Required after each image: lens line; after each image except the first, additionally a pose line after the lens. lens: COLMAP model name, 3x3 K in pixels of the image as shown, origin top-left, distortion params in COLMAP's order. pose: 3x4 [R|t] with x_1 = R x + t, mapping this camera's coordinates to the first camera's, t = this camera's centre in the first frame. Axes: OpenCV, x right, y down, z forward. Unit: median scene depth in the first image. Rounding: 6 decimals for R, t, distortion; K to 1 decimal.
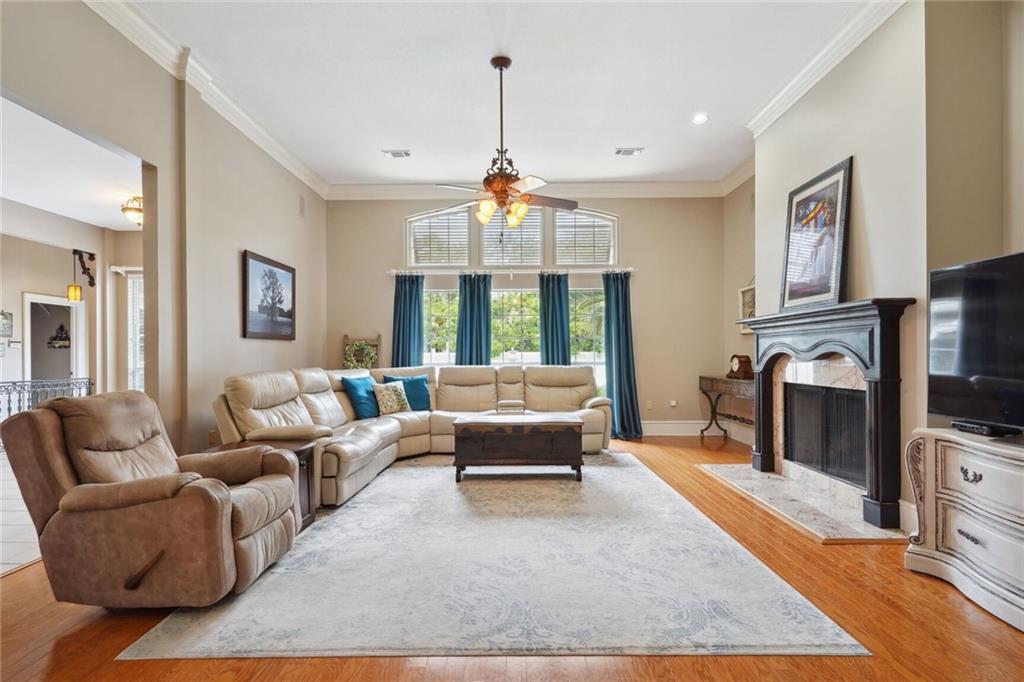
lens RADIAL K [[500.8, 0, 511.9], [0, 500.8, 355.8], [0, 0, 1]] dist [0.003266, -0.003354]
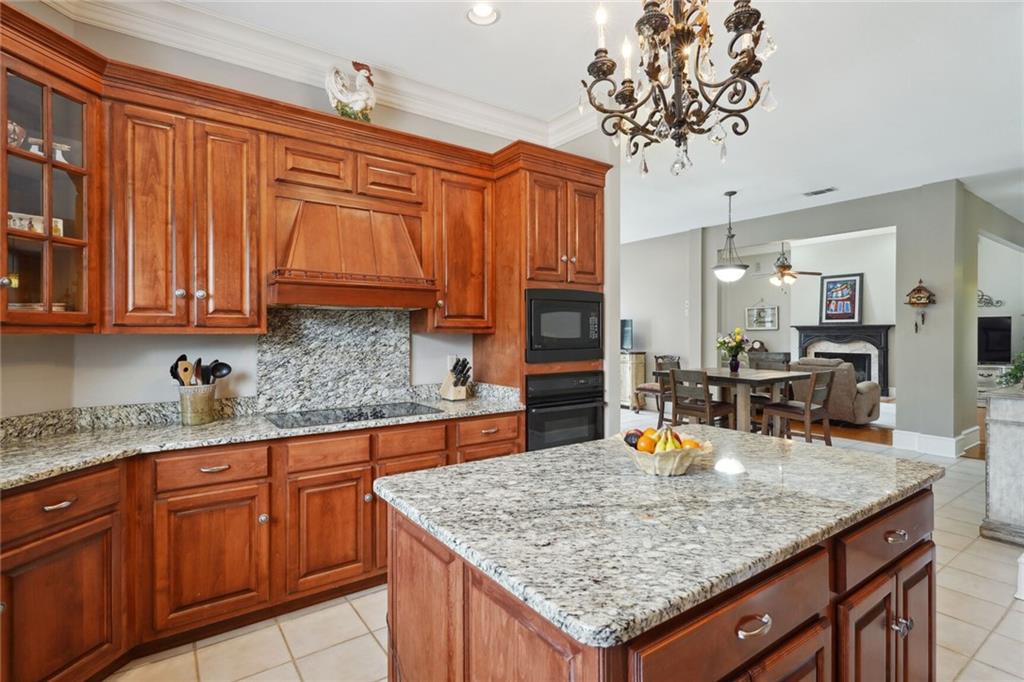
lens RADIAL K [[500.8, 0, 511.2], [0, 500.8, 333.8], [0, 0, 1]] dist [0.003266, -0.003354]
pose [[0.814677, 0.005988, 0.579885, -2.155645], [-0.004459, 0.999982, -0.004062, -0.021384], [-0.579898, 0.000724, 0.814689, -0.142977]]
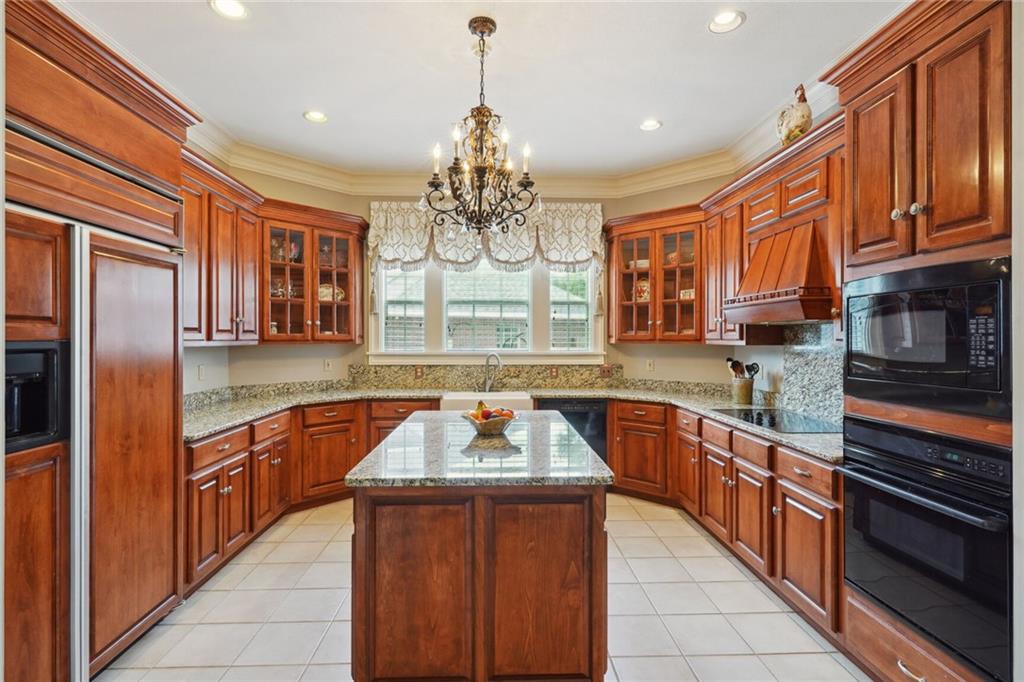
lens RADIAL K [[500.8, 0, 525.0], [0, 500.8, 337.0], [0, 0, 1]] dist [0.003266, -0.003354]
pose [[0.068345, 0.004796, -0.997650, -1.298337], [-0.001576, 0.999988, 0.004699, -0.038814], [0.997660, 0.001252, 0.068352, 0.084742]]
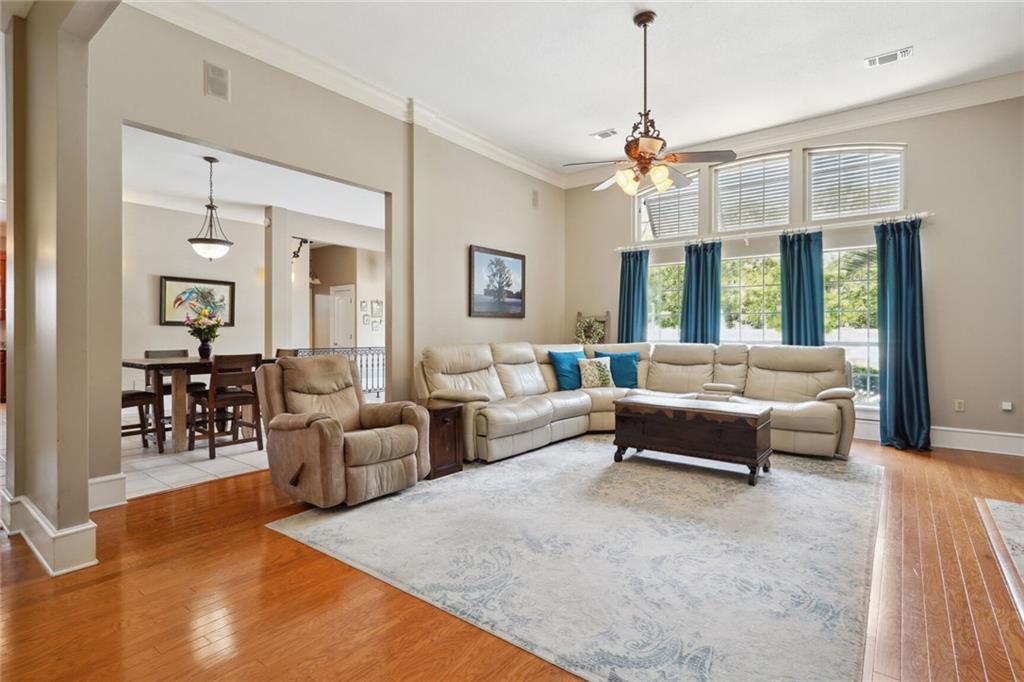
lens RADIAL K [[500.8, 0, 509.1], [0, 500.8, 333.0], [0, 0, 1]] dist [0.003266, -0.003354]
pose [[0.790987, 0.008706, -0.611772, 0.319986], [-0.007288, 0.999962, 0.004806, -0.002332], [0.611790, 0.000657, 0.791020, 0.097986]]
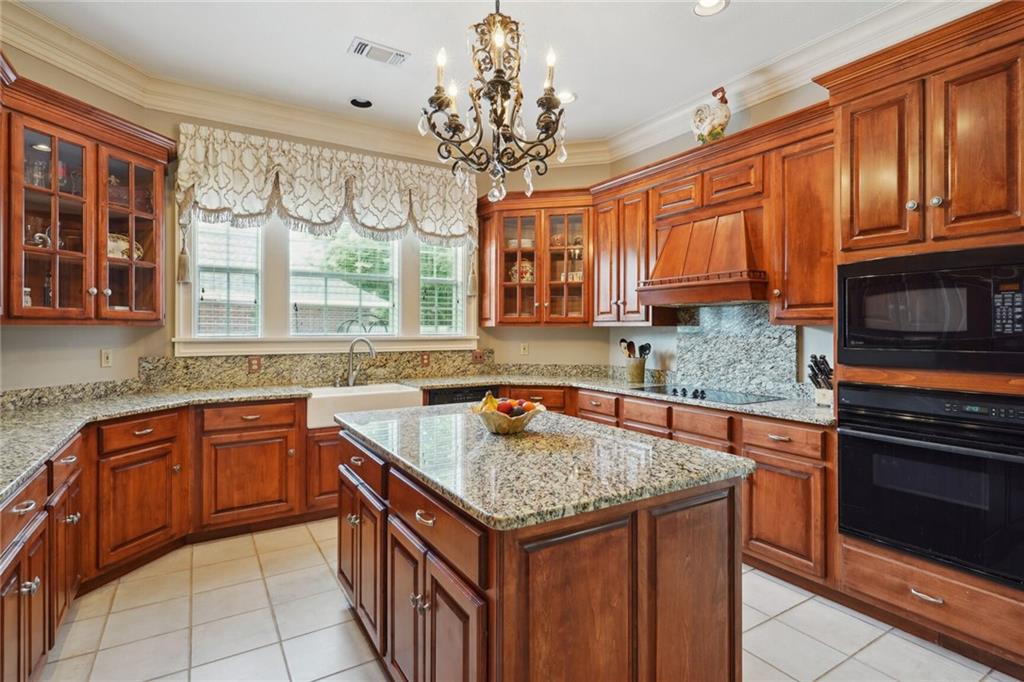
lens RADIAL K [[500.8, 0, 518.9], [0, 500.8, 328.4], [0, 0, 1]] dist [0.003266, -0.003354]
pose [[0.544130, 0.006419, -0.838976, -1.482522], [-0.004732, 0.999978, 0.004582, -0.021746], [0.838988, 0.001477, 0.544149, -0.148194]]
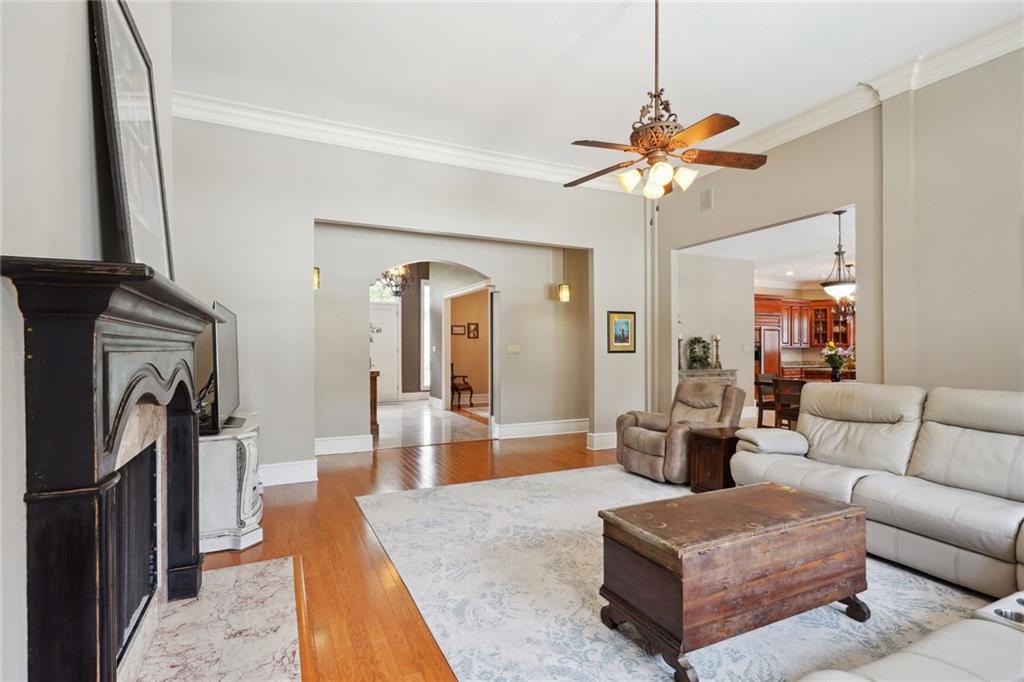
lens RADIAL K [[500.8, 0, 508.8], [0, 500.8, 344.1], [0, 0, 1]] dist [0.003266, -0.003354]
pose [[-0.901816, 0.005548, -0.432085, 0.449735], [0.007946, 0.999961, -0.003745, -0.039428], [0.432047, -0.006810, -0.901825, 1.423987]]
